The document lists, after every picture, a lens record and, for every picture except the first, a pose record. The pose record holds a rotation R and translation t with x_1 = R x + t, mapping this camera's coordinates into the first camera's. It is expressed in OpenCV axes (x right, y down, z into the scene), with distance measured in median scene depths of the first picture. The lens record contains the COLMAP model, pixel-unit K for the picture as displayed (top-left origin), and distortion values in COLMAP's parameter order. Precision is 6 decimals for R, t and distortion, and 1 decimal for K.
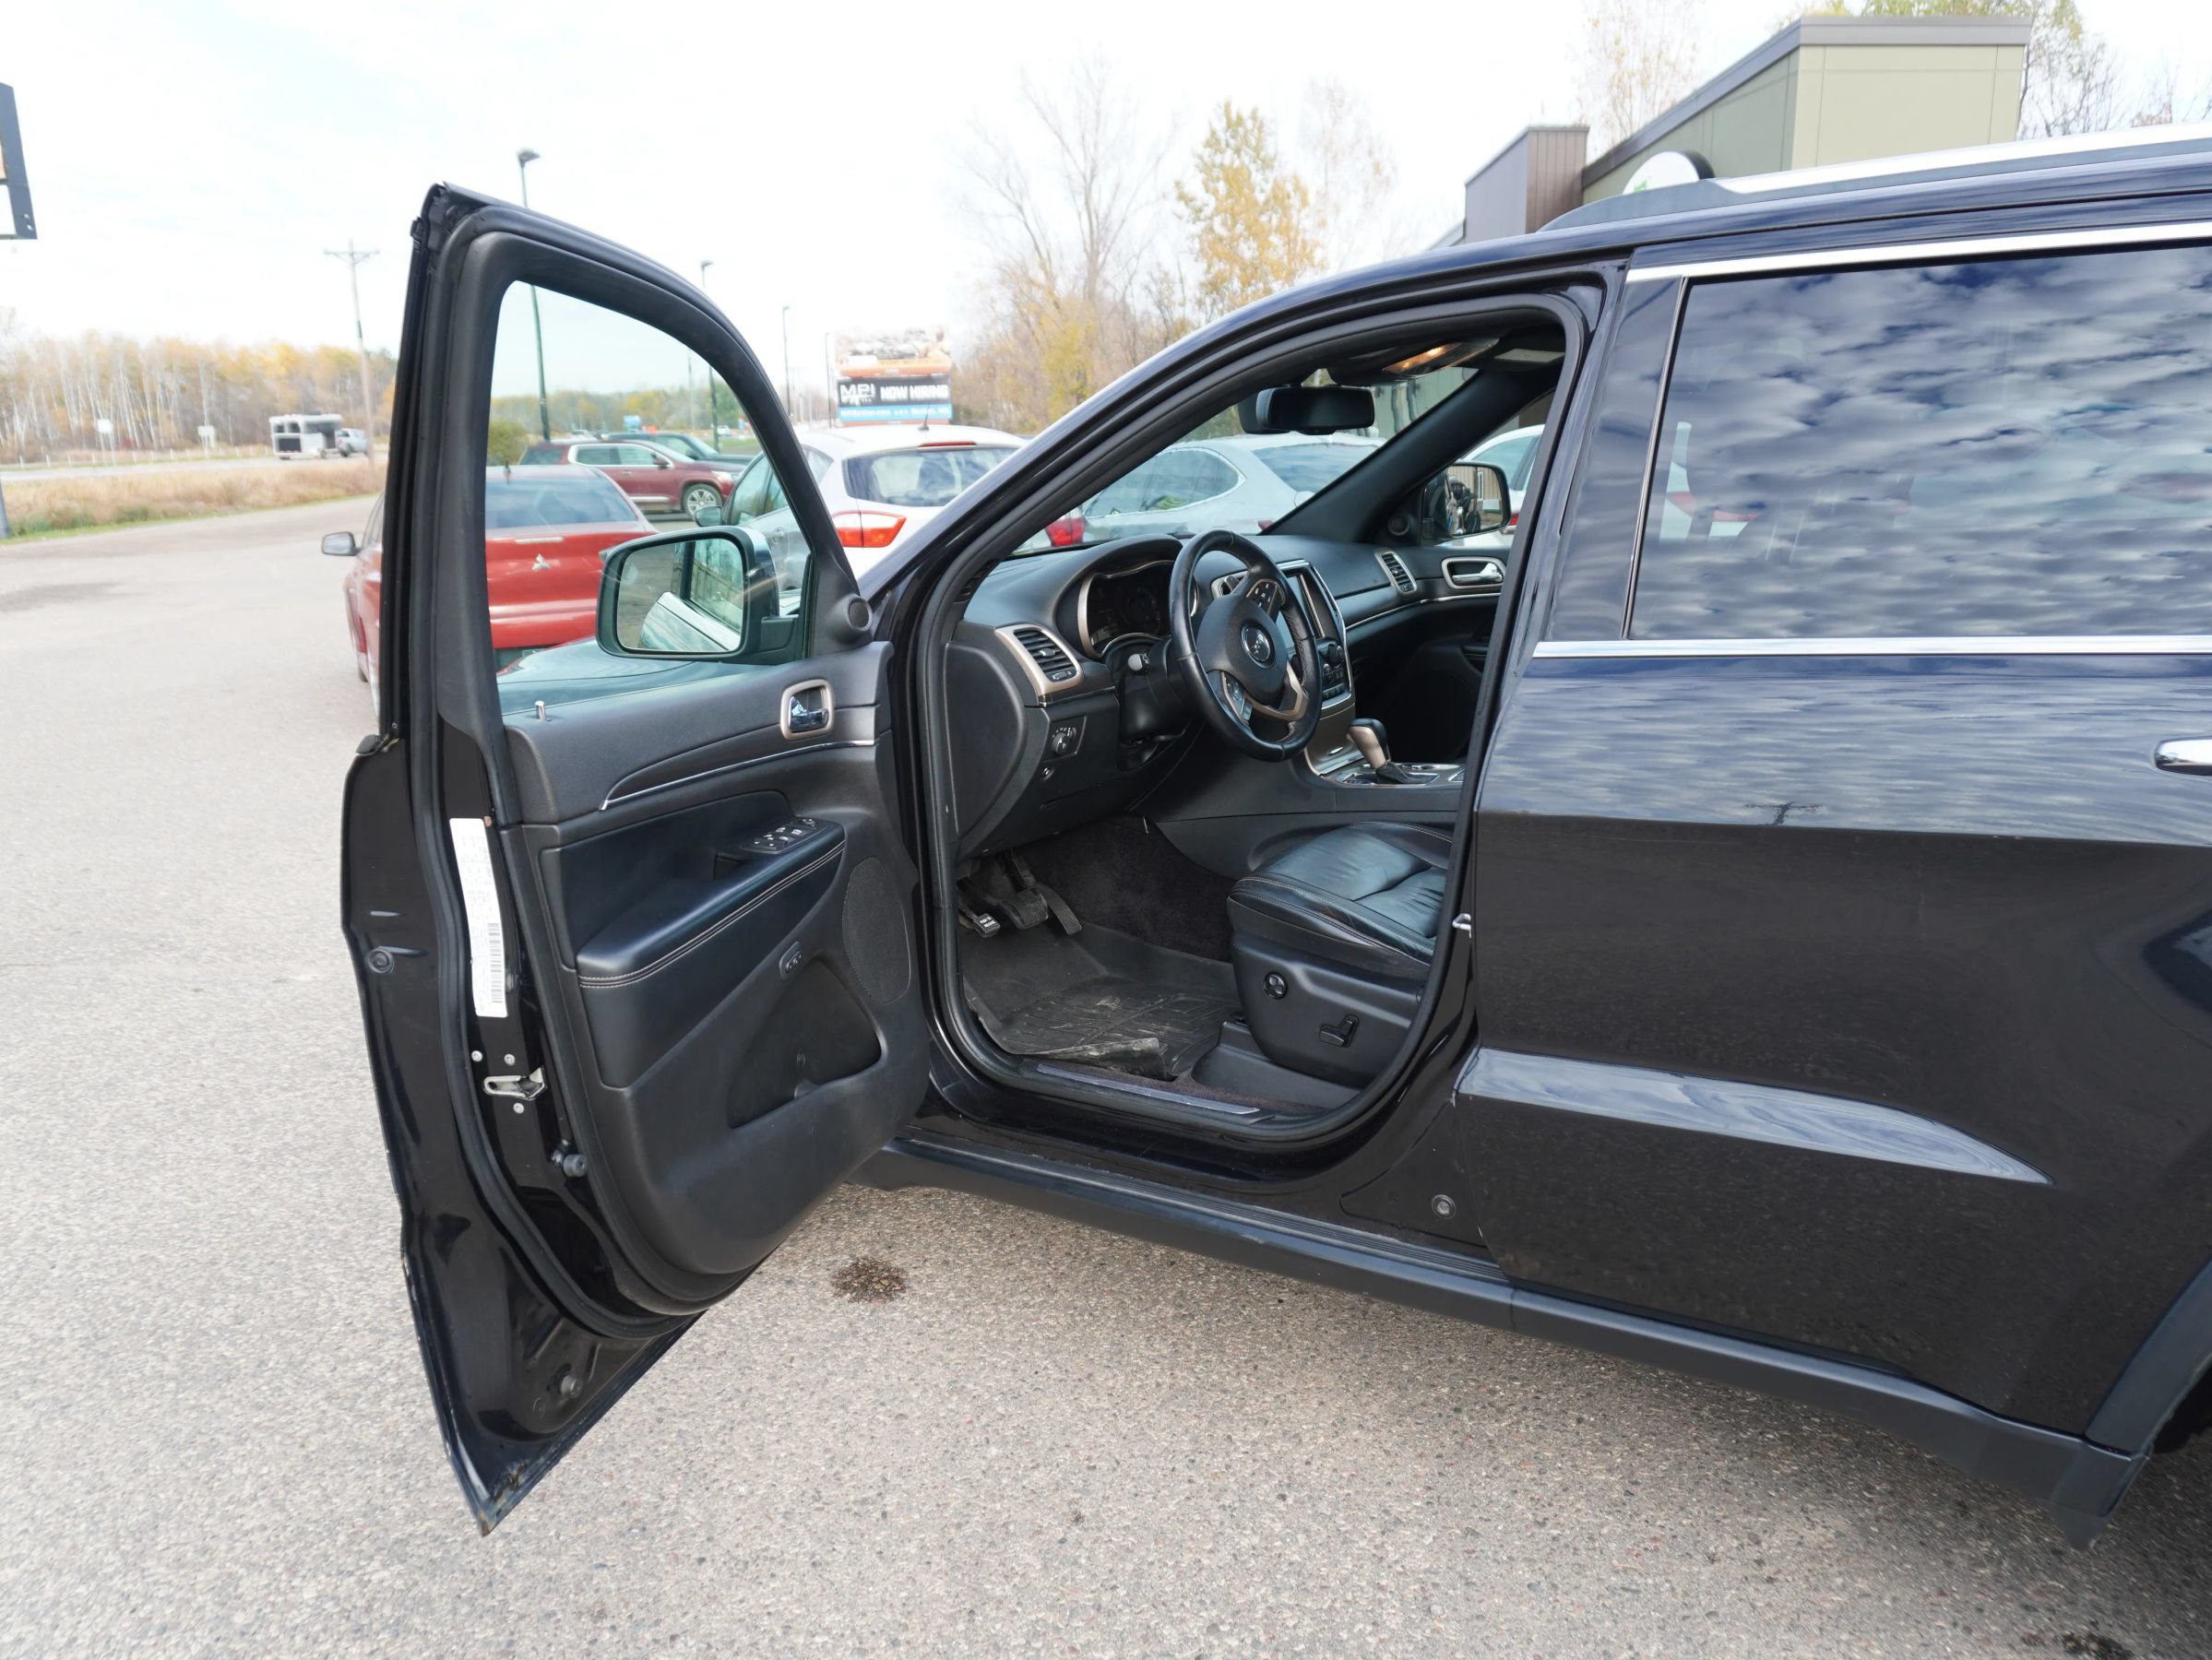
lens RADIAL K [[1709.4, 0, 1106.0], [0, 1709.4, 830.0], [0, 0, 1]] dist [-0.049276, 0.049109]
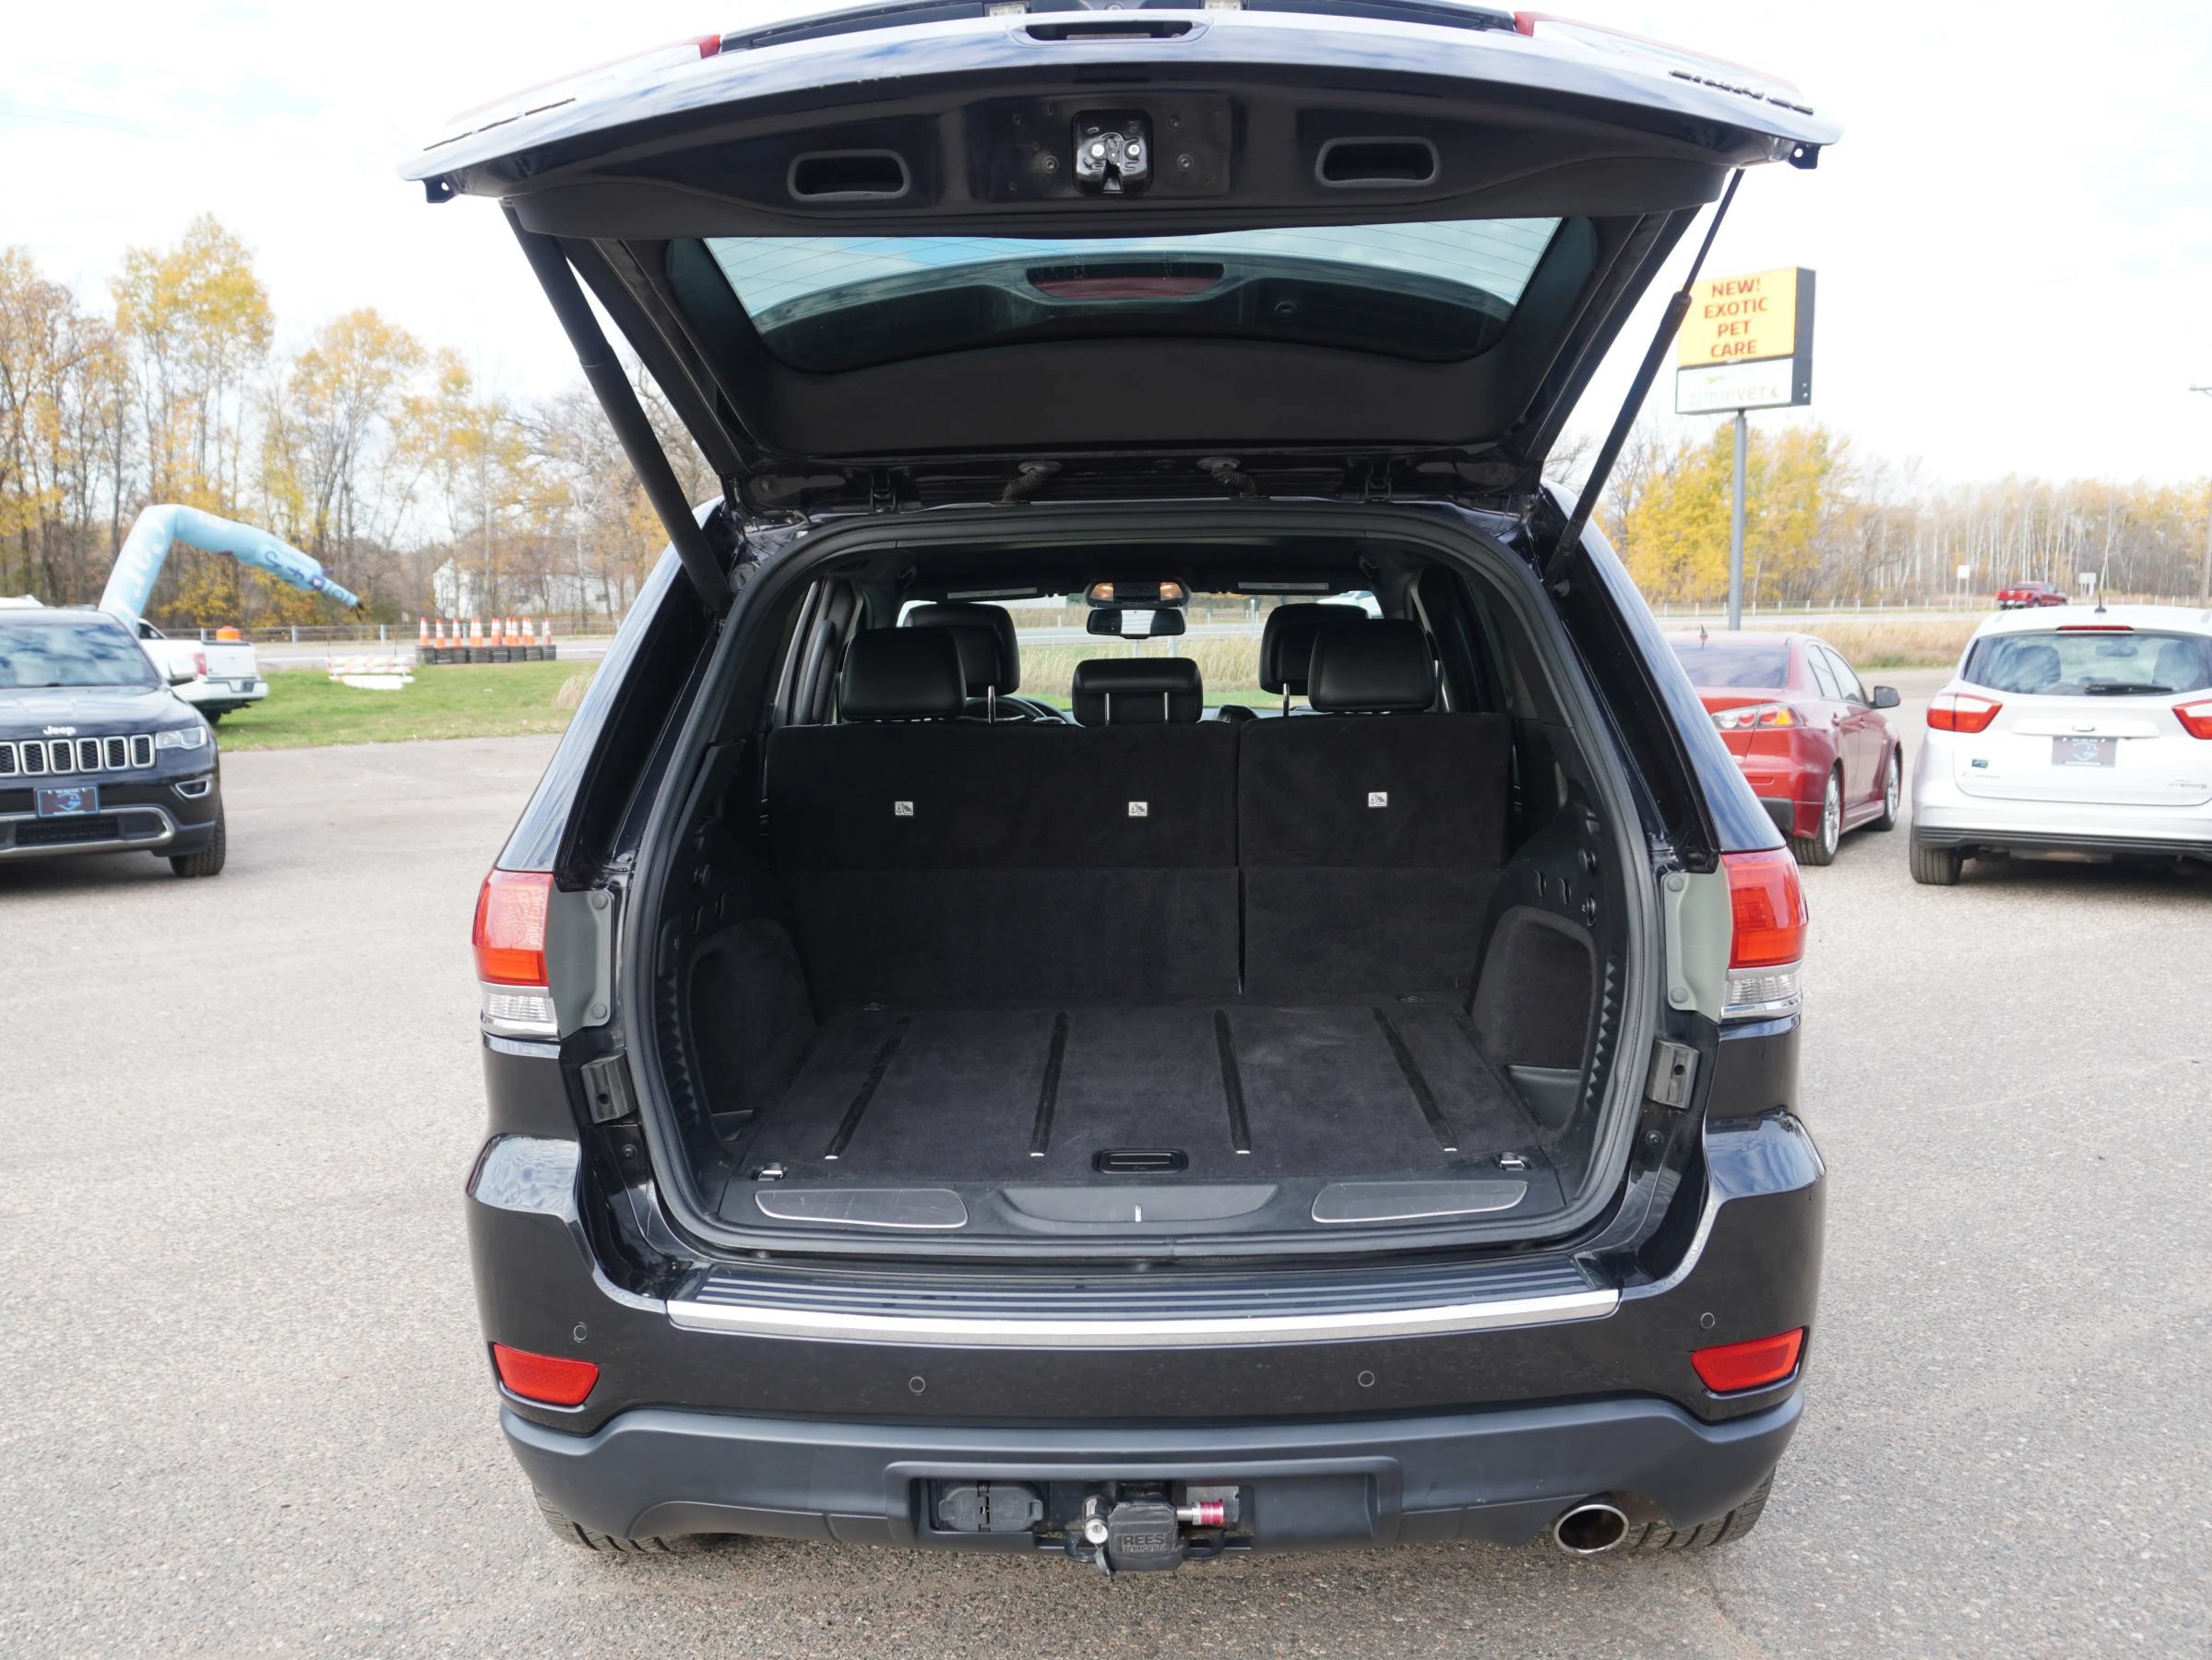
lens RADIAL K [[1880.9, 0, 1100.3], [0, 1880.9, 823.5], [0, 0, 1]] dist [-0.051804, 0.047849]
pose [[0.530316, 0.120316, -0.839219, 0.083812], [-0.201532, 0.979395, 0.013061, -0.007076], [0.823498, 0.162203, 0.543637, 0.012804]]
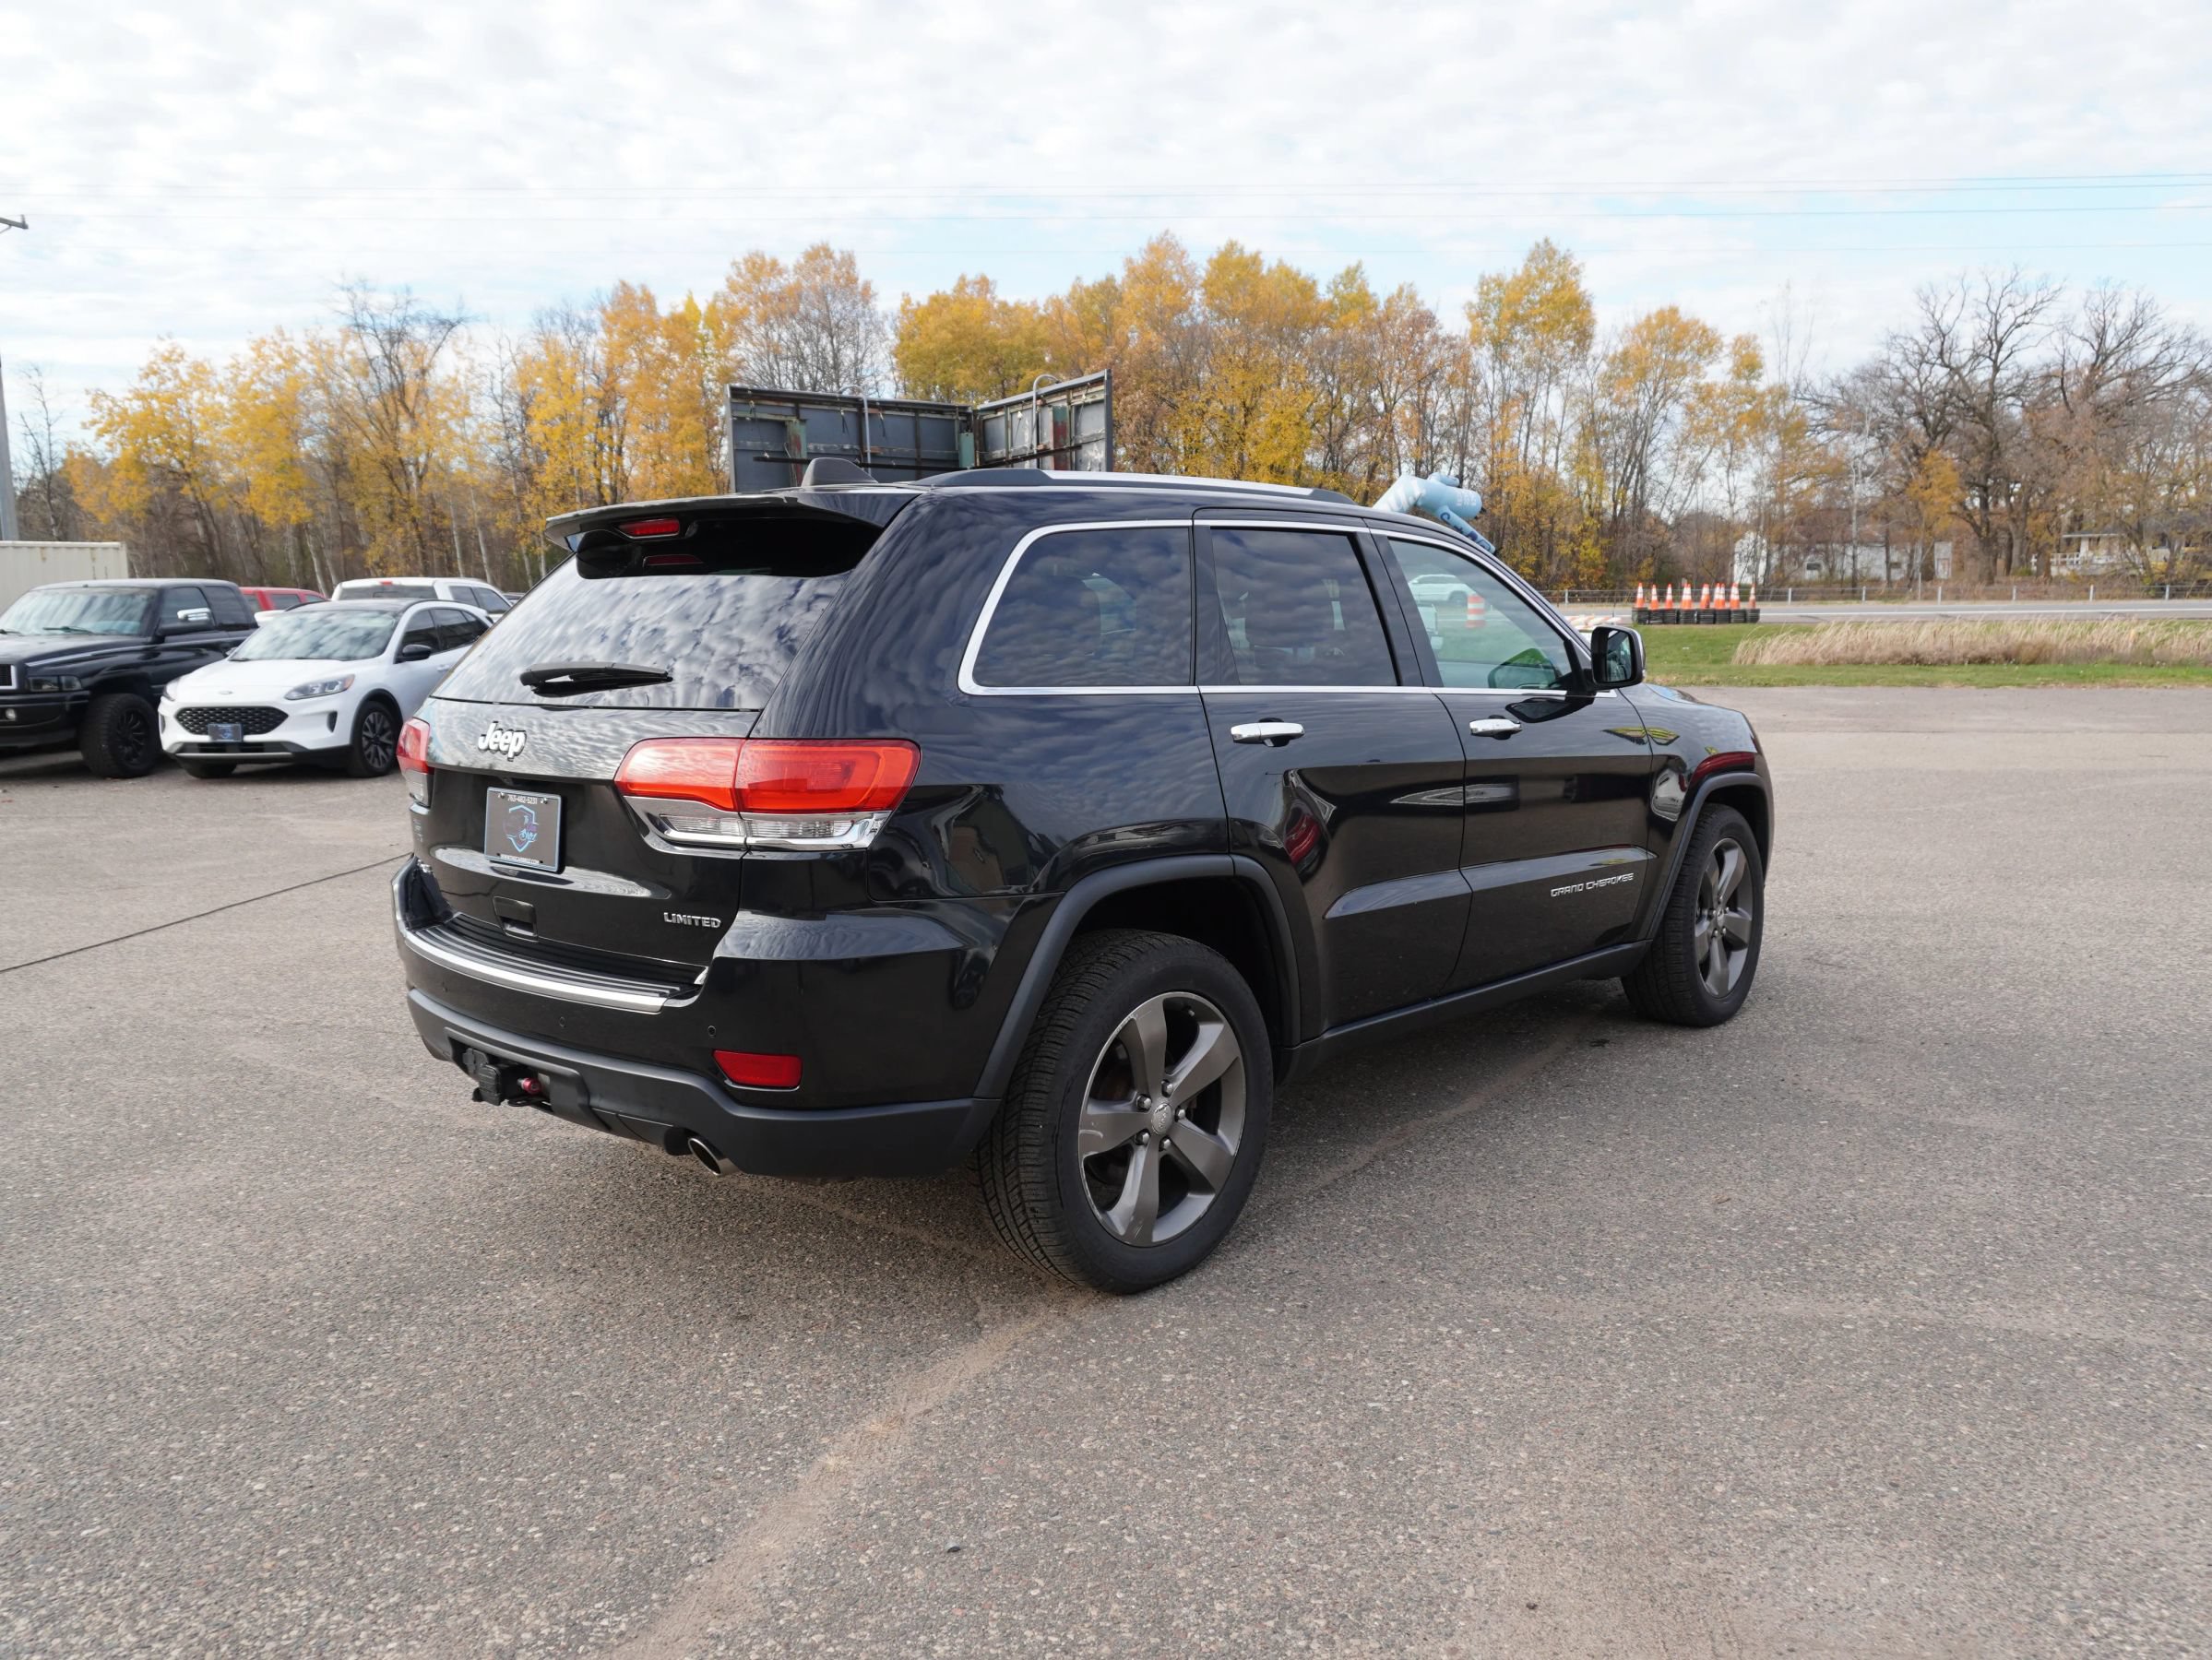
lens RADIAL K [[1709.4, 0, 1106.0], [0, 1709.4, 830.0], [0, 0, 1]] dist [-0.049276, 0.049109]
pose [[-0.166166, 0.169167, -0.971479, 0.115374], [-0.212793, 0.955812, 0.202836, -0.021736], [0.962865, 0.240428, -0.122826, 0.072991]]
